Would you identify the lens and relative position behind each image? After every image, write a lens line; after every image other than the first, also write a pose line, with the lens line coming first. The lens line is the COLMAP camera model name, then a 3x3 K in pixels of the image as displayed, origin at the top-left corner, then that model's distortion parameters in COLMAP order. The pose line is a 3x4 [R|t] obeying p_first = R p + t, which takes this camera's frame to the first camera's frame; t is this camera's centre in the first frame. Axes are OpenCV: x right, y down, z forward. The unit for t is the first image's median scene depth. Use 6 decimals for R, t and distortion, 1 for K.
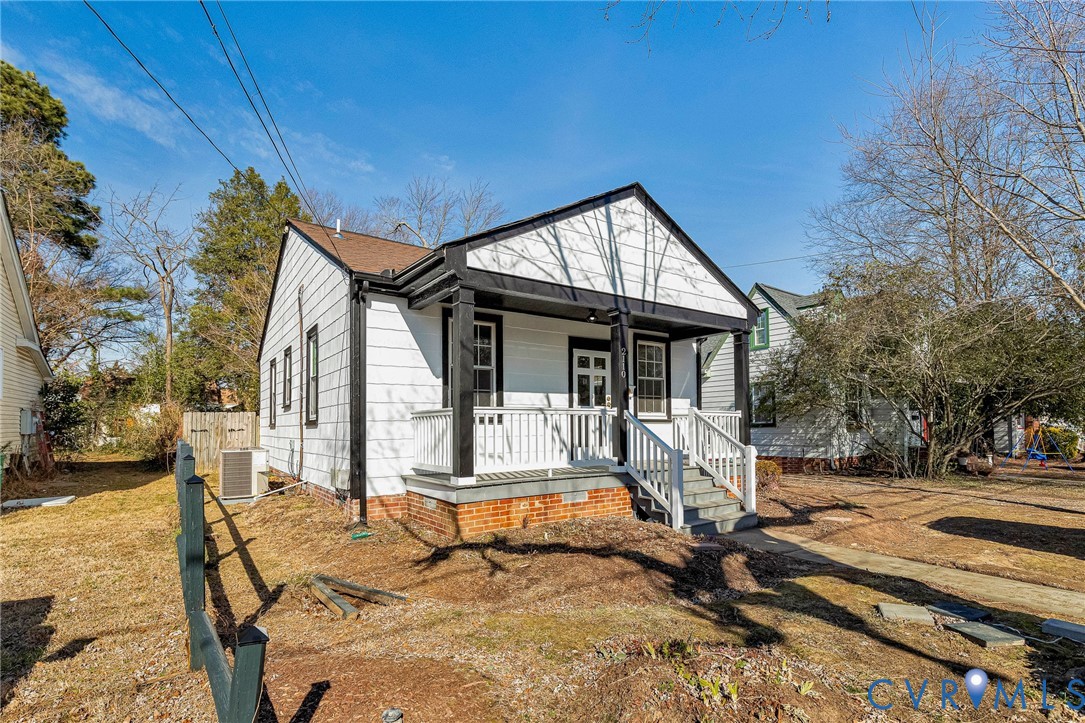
lens RADIAL K [[517.7, 0, 541.9], [0, 517.7, 390.1], [0, 0, 1]] dist [0.006686, 0.000267]
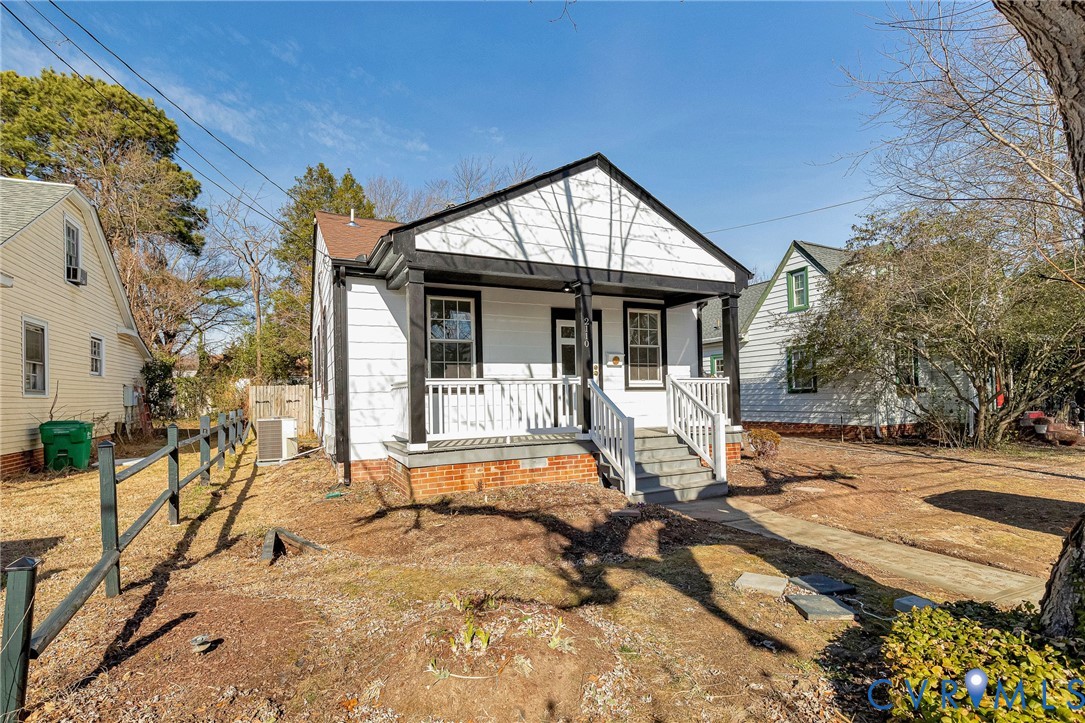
lens RADIAL K [[508.1, 0, 523.4], [0, 508.1, 367.6], [0, 0, 1]] dist [0.005739, -0.000001]
pose [[0.984983, -0.020283, -0.171458, 0.211865], [0.023200, 0.999618, 0.015028, -0.001619], [0.171088, -0.018780, 0.985077, -0.008127]]
